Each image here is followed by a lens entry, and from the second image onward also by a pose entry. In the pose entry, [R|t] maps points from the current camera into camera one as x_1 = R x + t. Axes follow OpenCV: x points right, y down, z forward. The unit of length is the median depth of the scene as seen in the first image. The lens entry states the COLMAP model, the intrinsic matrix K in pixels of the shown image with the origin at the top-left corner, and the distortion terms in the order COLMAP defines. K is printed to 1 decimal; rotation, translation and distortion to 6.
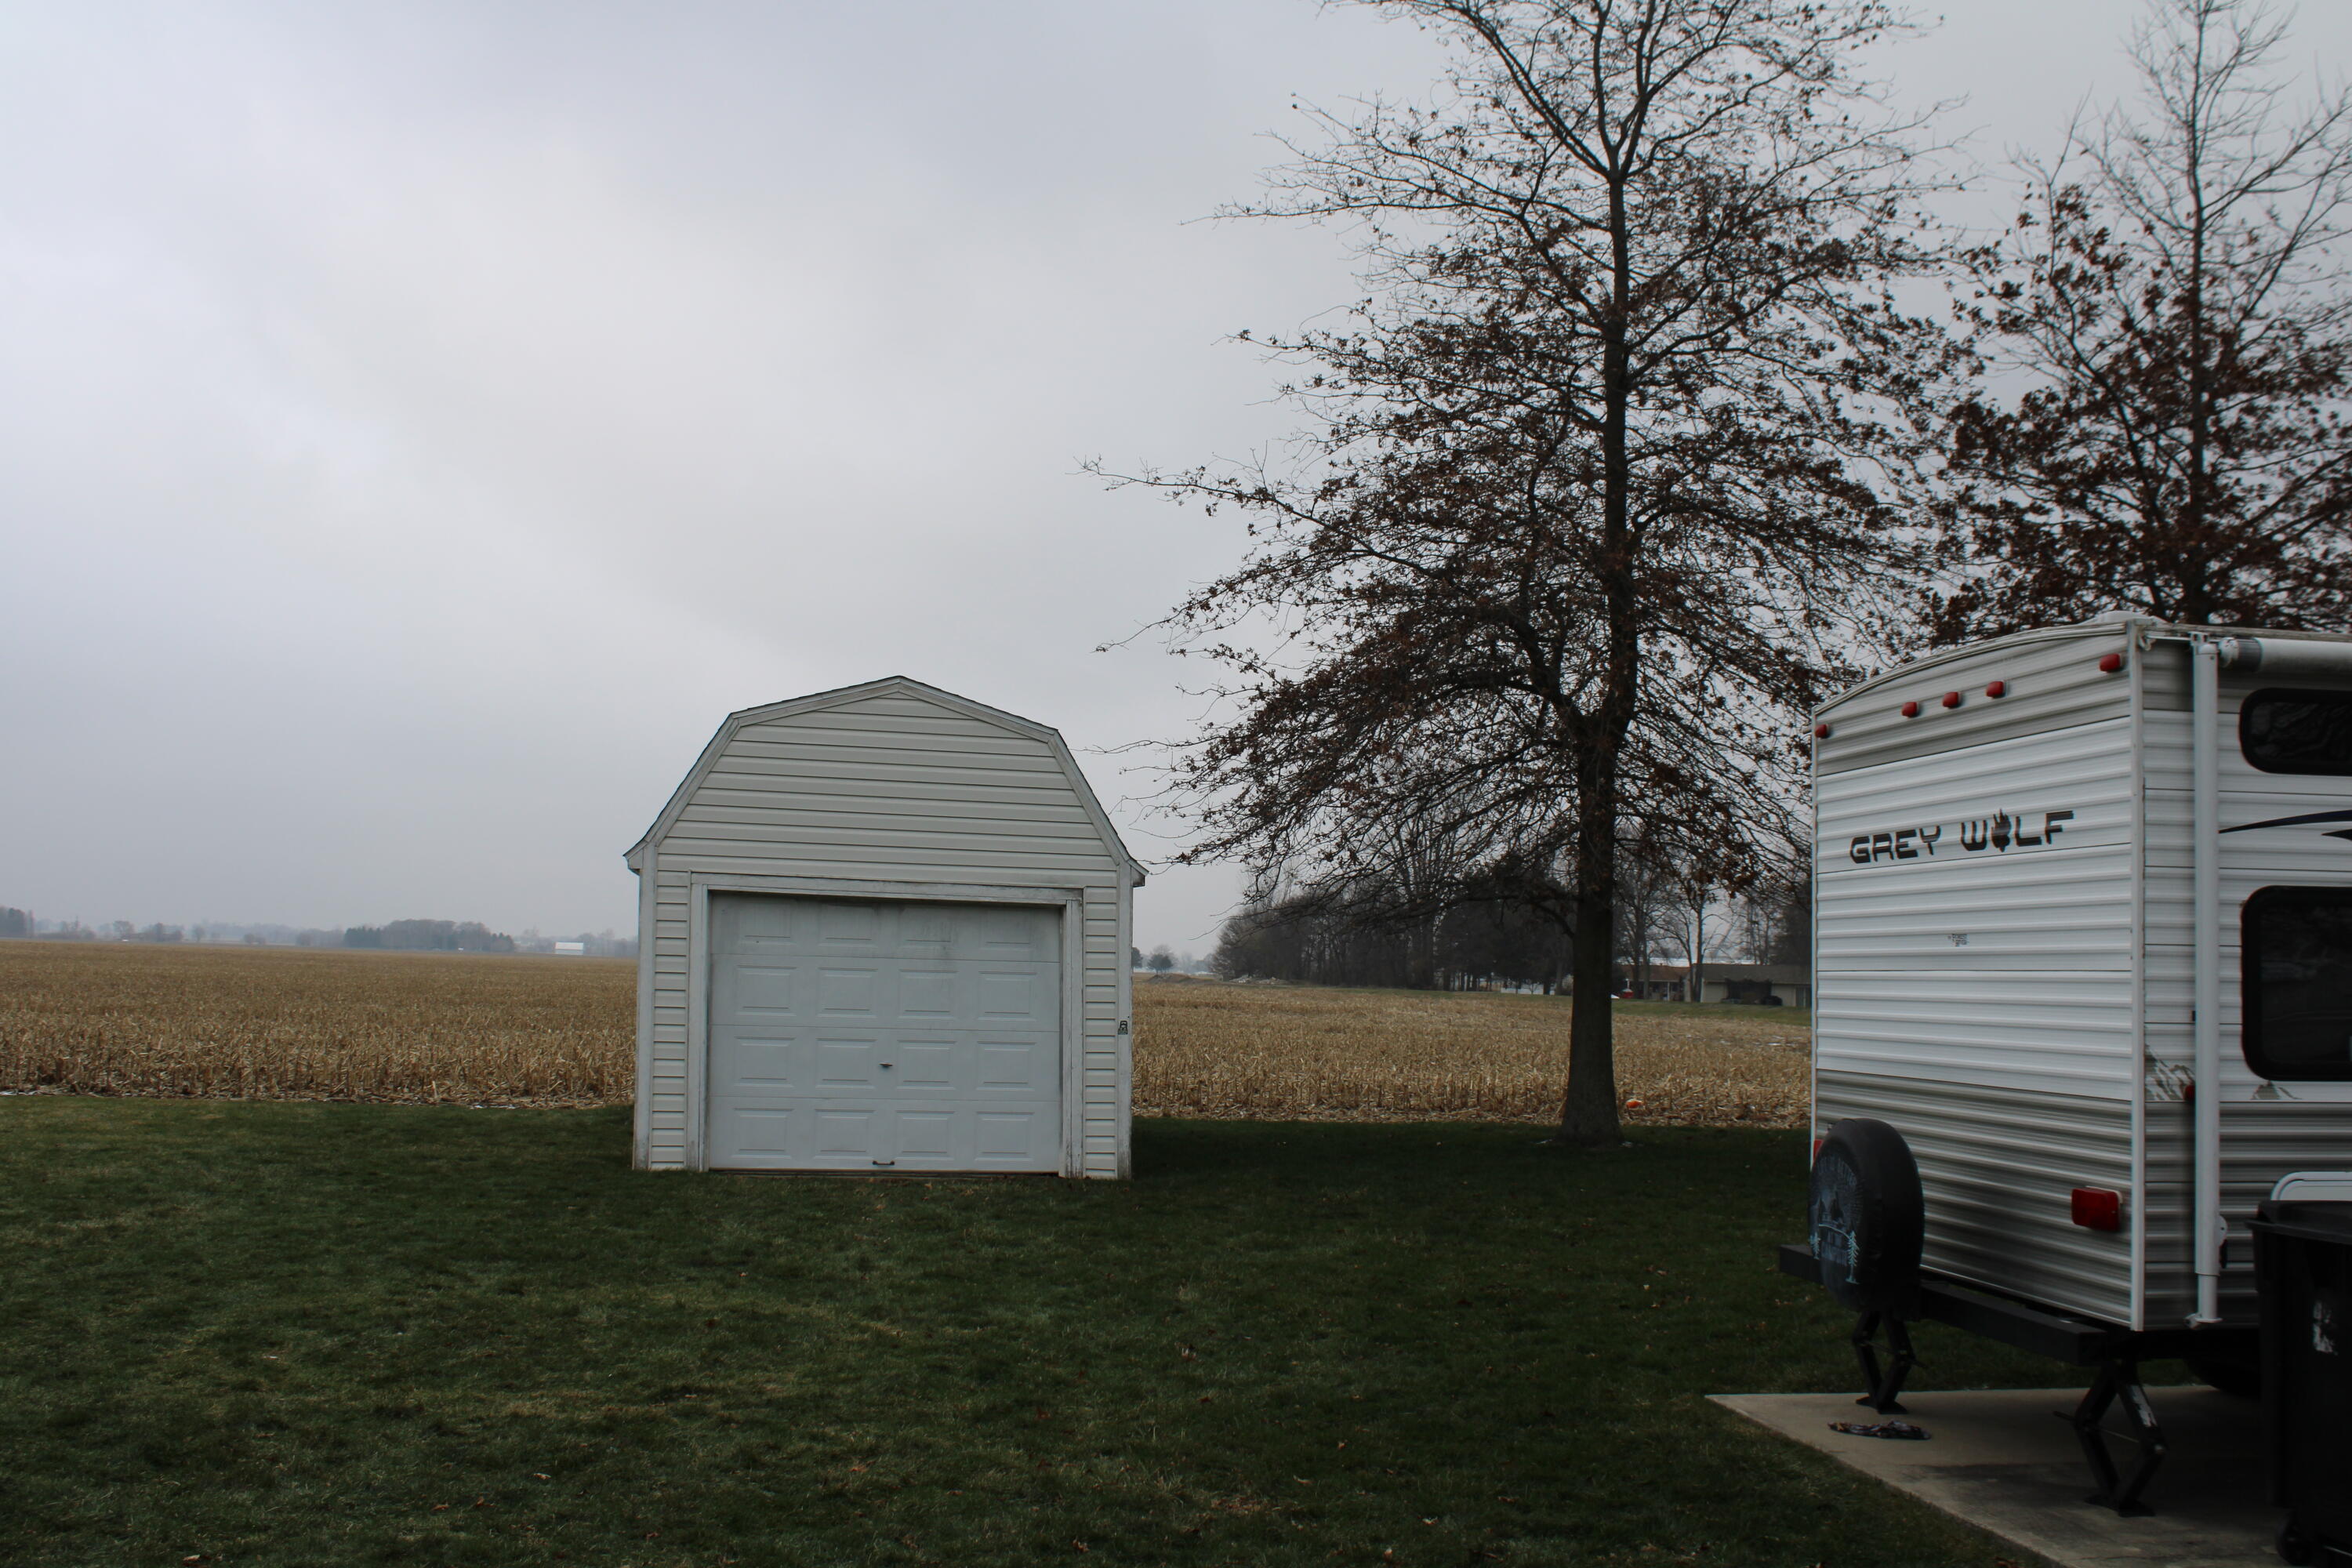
lens RADIAL K [[2399.4, 0, 1181.7], [0, 2399.4, 735.1], [0, 0, 1]] dist [-0.134964, 0.151021]
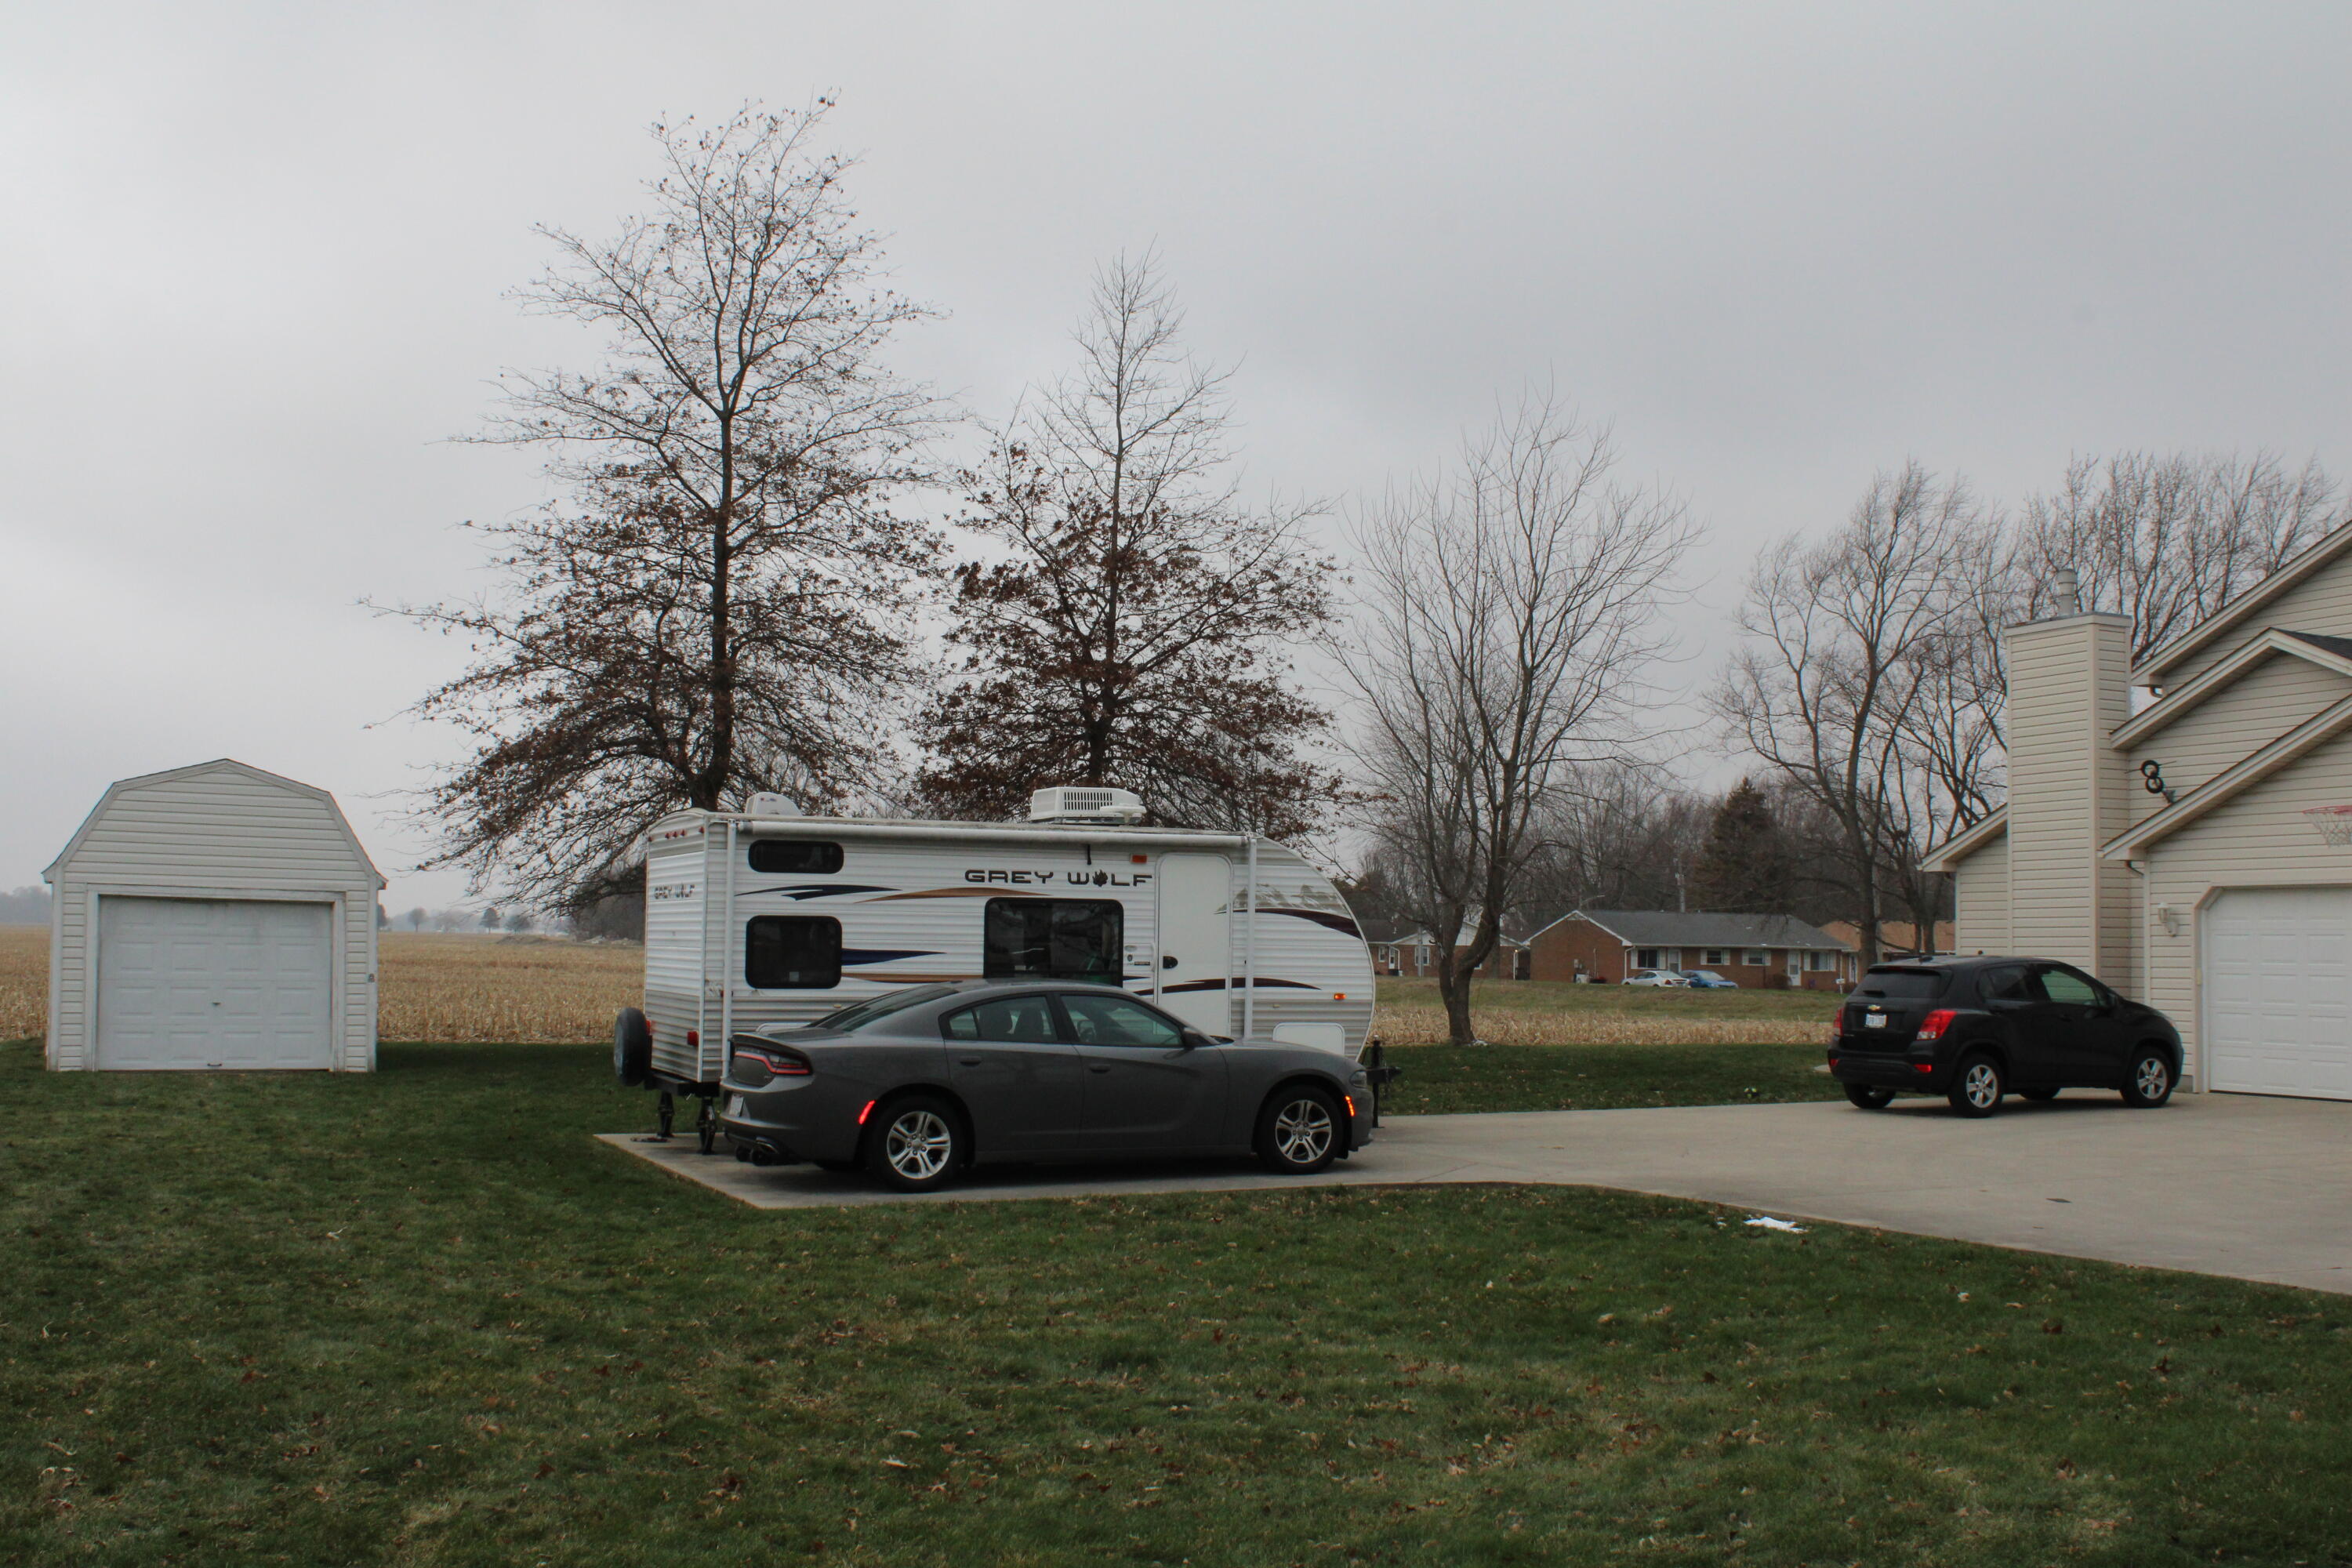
lens RADIAL K [[2399.4, 0, 1181.7], [0, 2399.4, 735.1], [0, 0, 1]] dist [-0.134964, 0.151021]
pose [[0.965521, 0.009292, 0.260158, 0.085544], [-0.013797, 0.999785, 0.015497, -0.071499], [-0.259958, -0.018552, 0.965442, -0.657006]]
